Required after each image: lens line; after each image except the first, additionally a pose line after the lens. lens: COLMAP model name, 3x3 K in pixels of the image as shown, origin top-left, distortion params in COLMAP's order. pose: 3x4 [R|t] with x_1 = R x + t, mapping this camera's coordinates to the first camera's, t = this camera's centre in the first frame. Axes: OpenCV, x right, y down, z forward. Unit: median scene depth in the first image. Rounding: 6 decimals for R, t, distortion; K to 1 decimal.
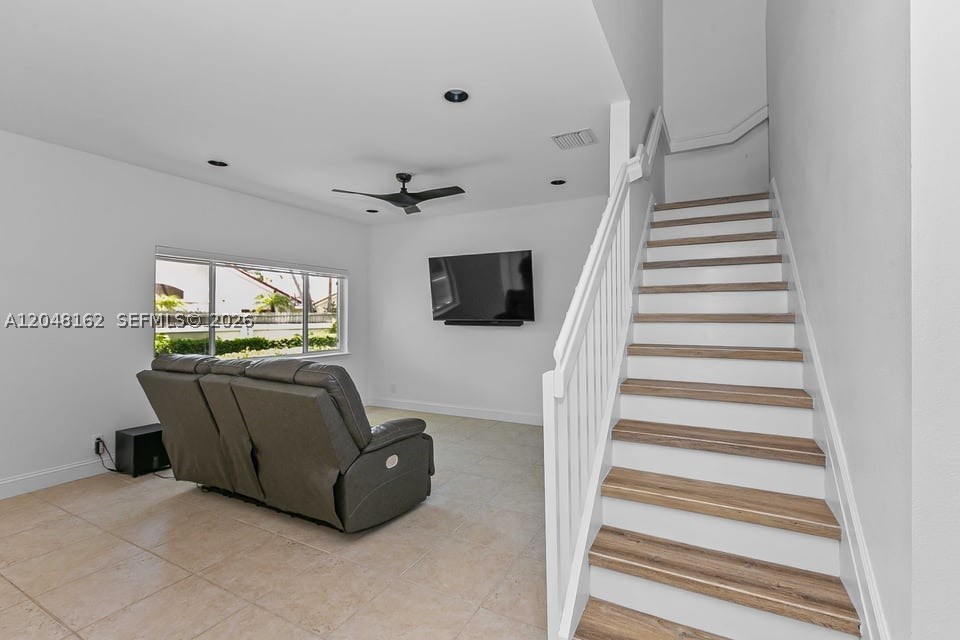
lens RADIAL K [[430.1, 0, 480.4], [0, 430.1, 323.7], [0, 0, 1]] dist [0.000120, -0.000591]
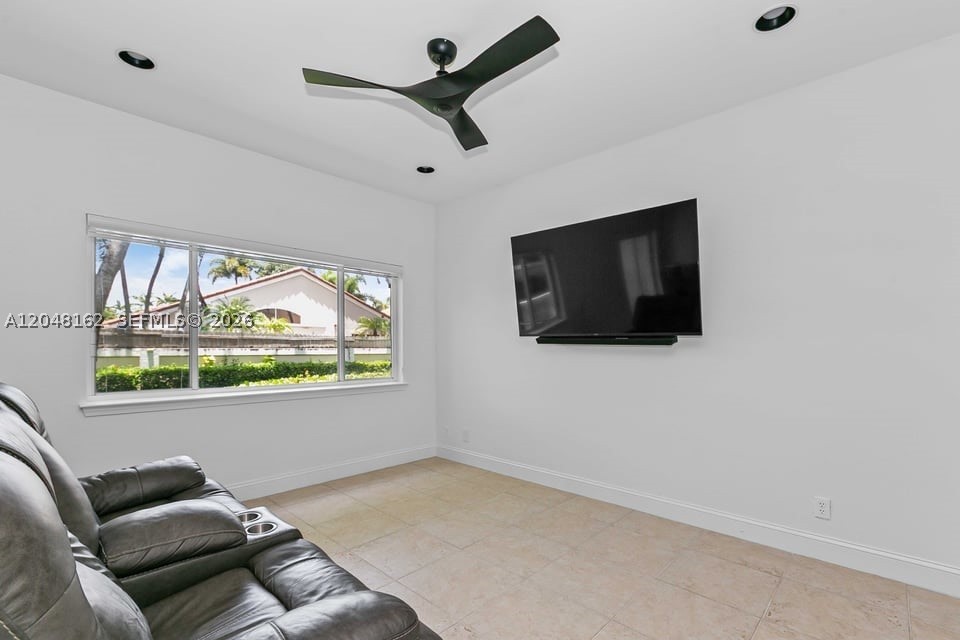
lens RADIAL K [[430.1, 0, 480.4], [0, 430.1, 323.7], [0, 0, 1]] dist [0.000120, -0.000591]
pose [[0.966009, -0.007426, -0.258400, -0.000864], [-0.009212, 0.997963, -0.063119, 0.014127], [0.258343, 0.063354, 0.963974, 0.367398]]
